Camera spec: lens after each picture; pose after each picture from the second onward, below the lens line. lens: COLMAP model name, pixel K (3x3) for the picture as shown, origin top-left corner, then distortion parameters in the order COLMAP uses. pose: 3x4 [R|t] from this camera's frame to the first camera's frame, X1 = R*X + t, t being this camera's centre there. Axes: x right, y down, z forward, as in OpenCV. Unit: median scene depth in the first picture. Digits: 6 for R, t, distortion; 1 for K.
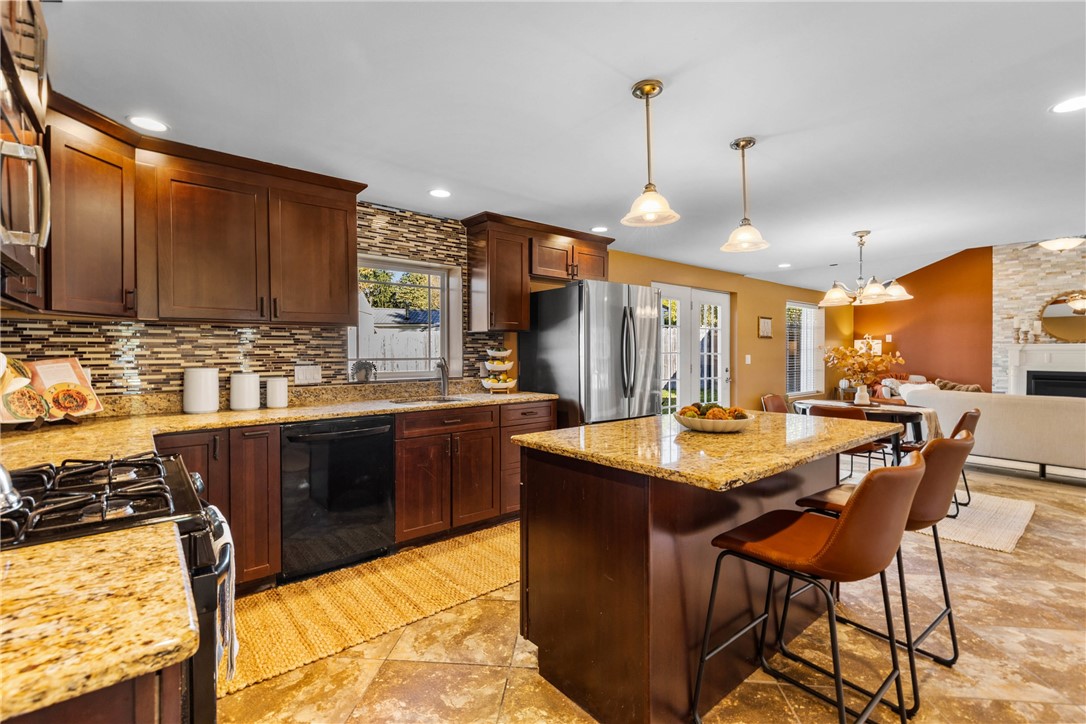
lens RADIAL K [[494.7, 0, 537.4], [0, 494.7, 355.9], [0, 0, 1]] dist [0.007854, -0.001050]
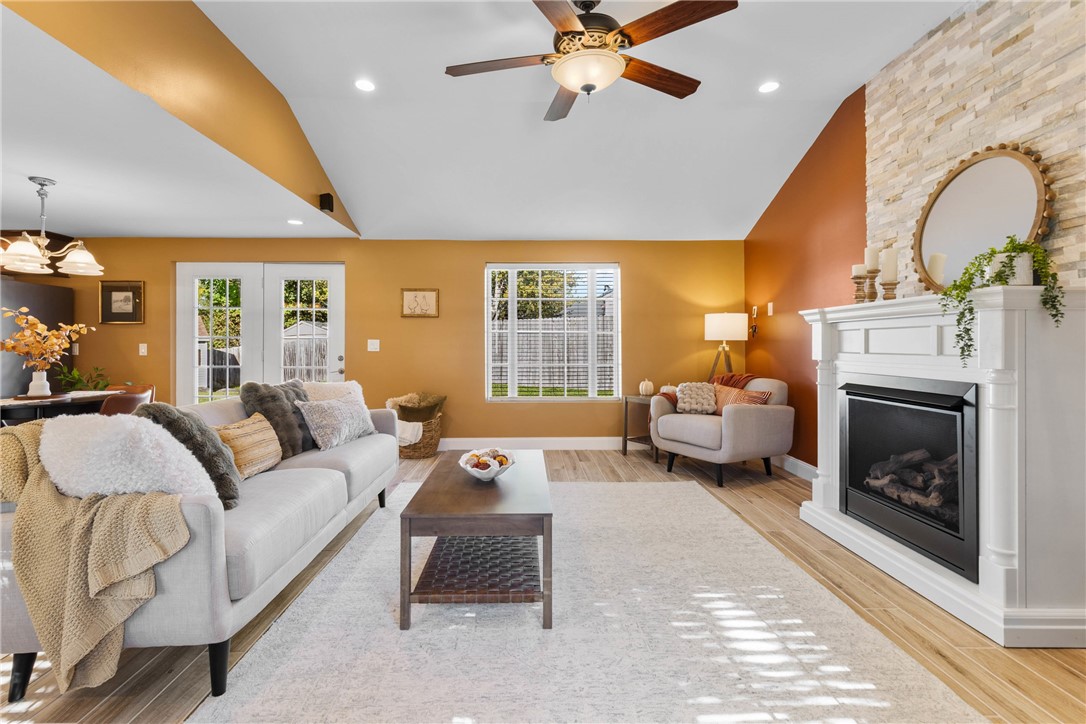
lens RADIAL K [[502.8, 0, 532.8], [0, 502.8, 343.1], [0, 0, 1]] dist [0.004381, -0.000839]
pose [[0.777395, -0.005048, -0.628992, 2.339359], [-0.004242, 0.999903, -0.013269, 0.026897], [0.628998, 0.012983, 0.777298, 1.149557]]
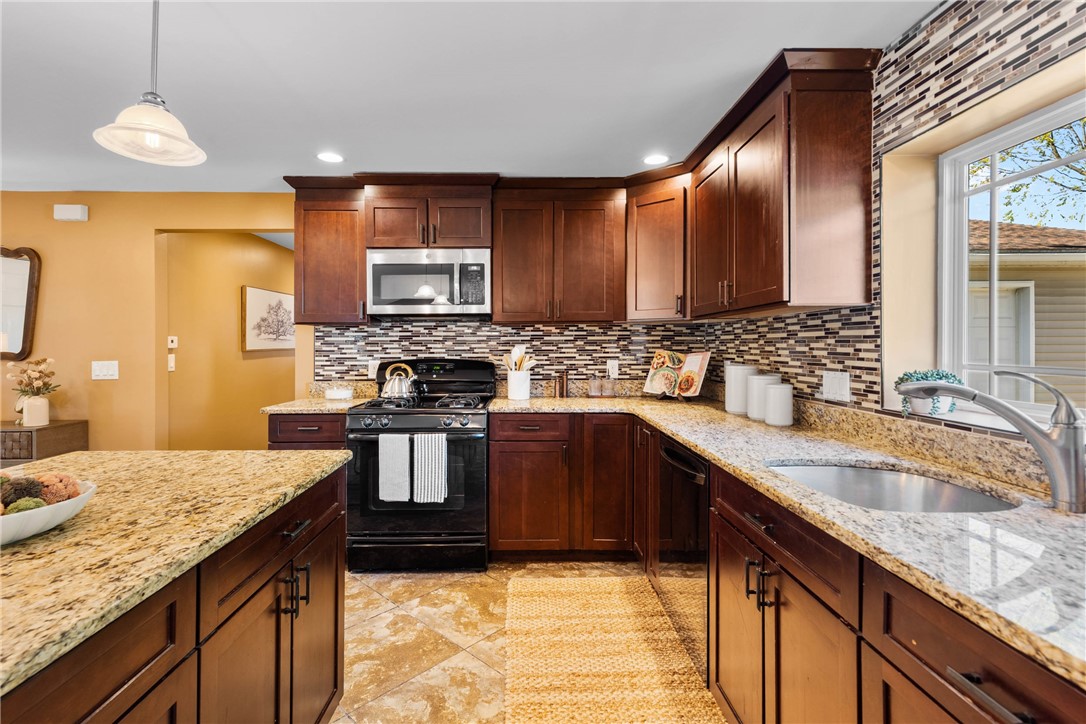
lens RADIAL K [[502.8, 0, 535.6], [0, 502.8, 343.9], [0, 0, 1]] dist [0.004381, -0.000839]
pose [[-0.617309, -0.000829, -0.786720, 0.257586], [-0.006685, 0.999969, 0.004192, -0.014324], [0.786692, 0.007847, -0.617295, 1.071589]]
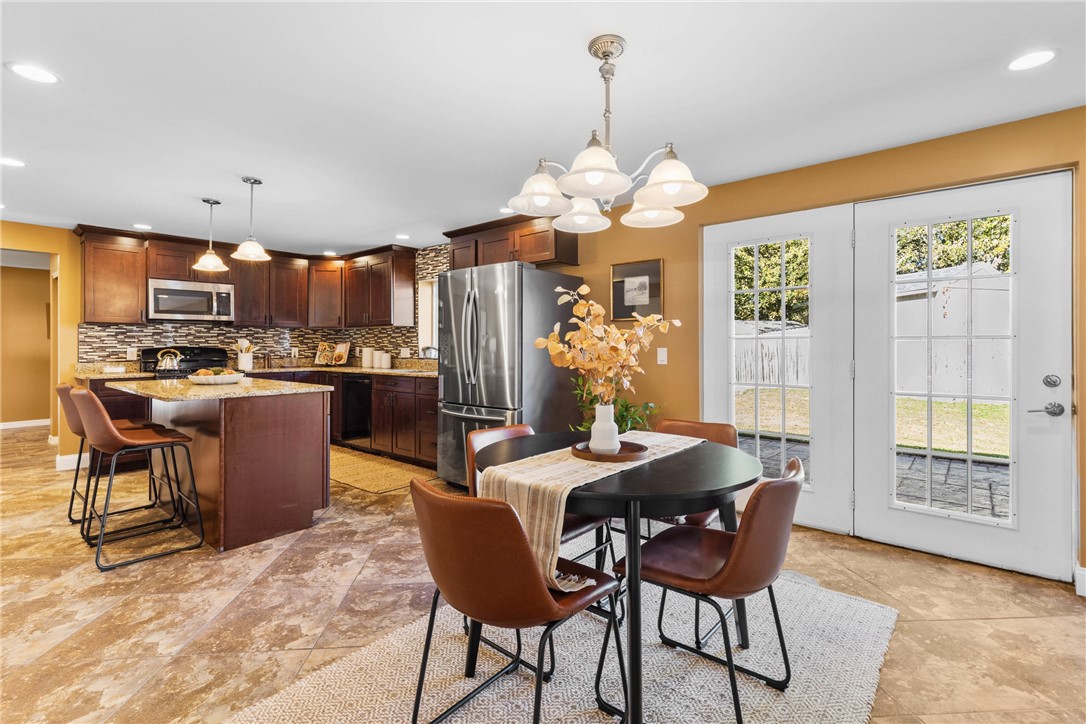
lens RADIAL K [[502.8, 0, 540.3], [0, 502.8, 345.0], [0, 0, 1]] dist [0.004381, -0.000839]
pose [[0.168885, -0.003200, -0.985631, 1.412851], [-0.008152, 0.999956, -0.004643, 0.014100], [0.985602, 0.008819, 0.168851, 1.154226]]
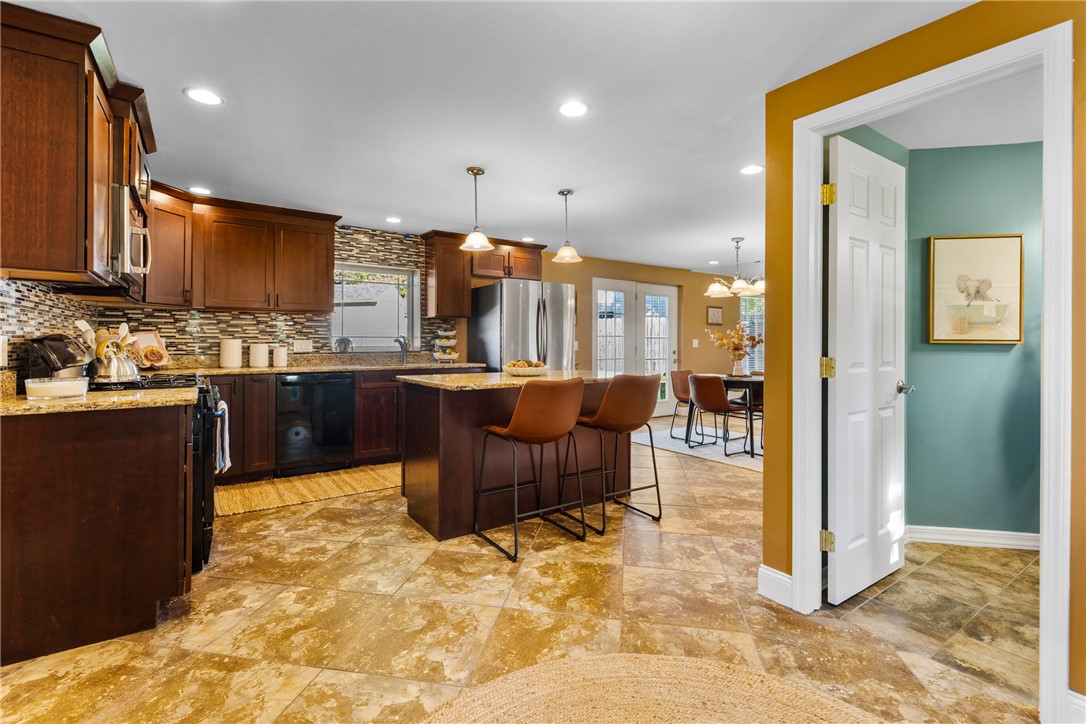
lens RADIAL K [[502.8, 0, 541.7], [0, 502.8, 337.7], [0, 0, 1]] dist [0.004381, -0.000839]
pose [[0.996338, 0.003629, -0.085427, 0.354677], [-0.005273, 0.999805, -0.019021, 0.037292], [0.085342, 0.019402, 0.996163, -0.404789]]
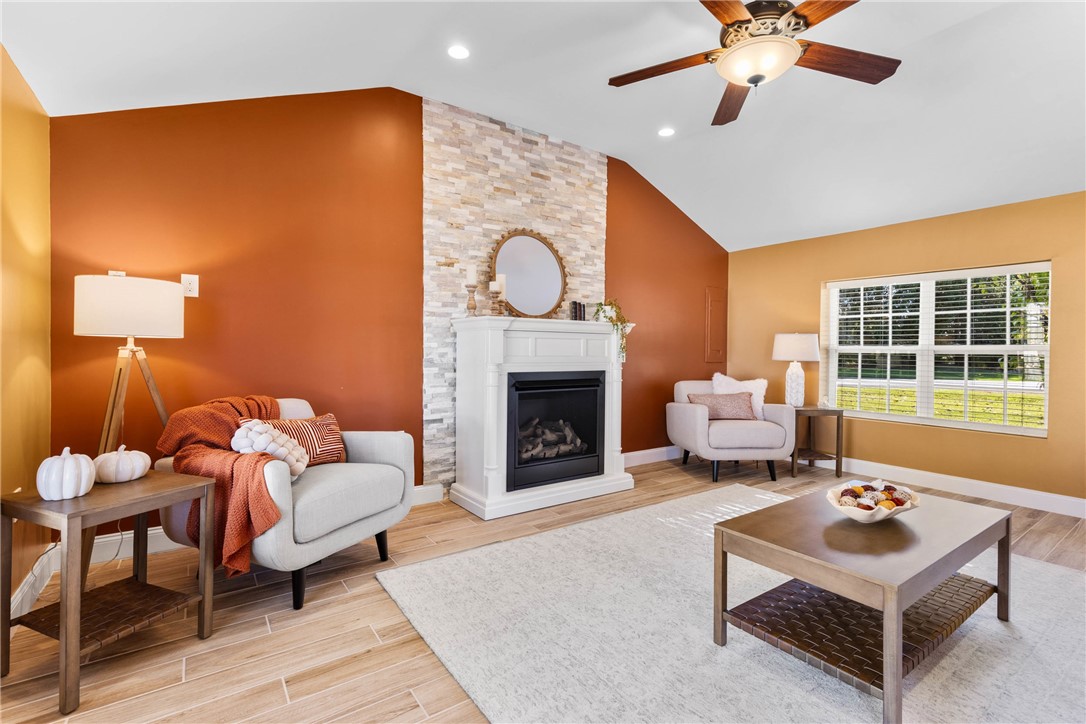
lens RADIAL K [[494.7, 0, 538.0], [0, 494.7, 352.7], [0, 0, 1]] dist [0.007854, -0.001050]
pose [[0.076999, -0.009167, 0.996989, 1.133727], [0.000903, 0.999958, 0.009124, 0.011852], [-0.997031, 0.000198, 0.077004, 2.086520]]
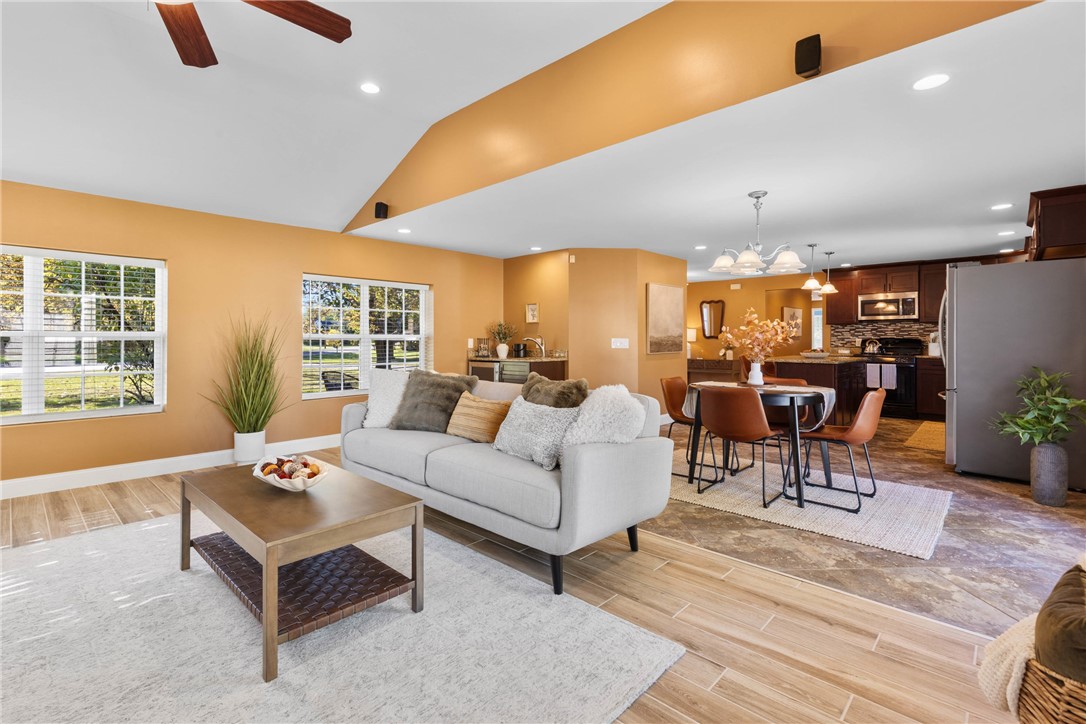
lens RADIAL K [[502.8, 0, 534.5], [0, 502.8, 335.4], [0, 0, 1]] dist [0.004381, -0.000839]
pose [[-0.993307, -0.002813, -0.115466, 1.535835], [-0.002994, 0.999995, 0.001392, 0.010633], [0.115462, 0.001728, -0.993310, 2.466948]]
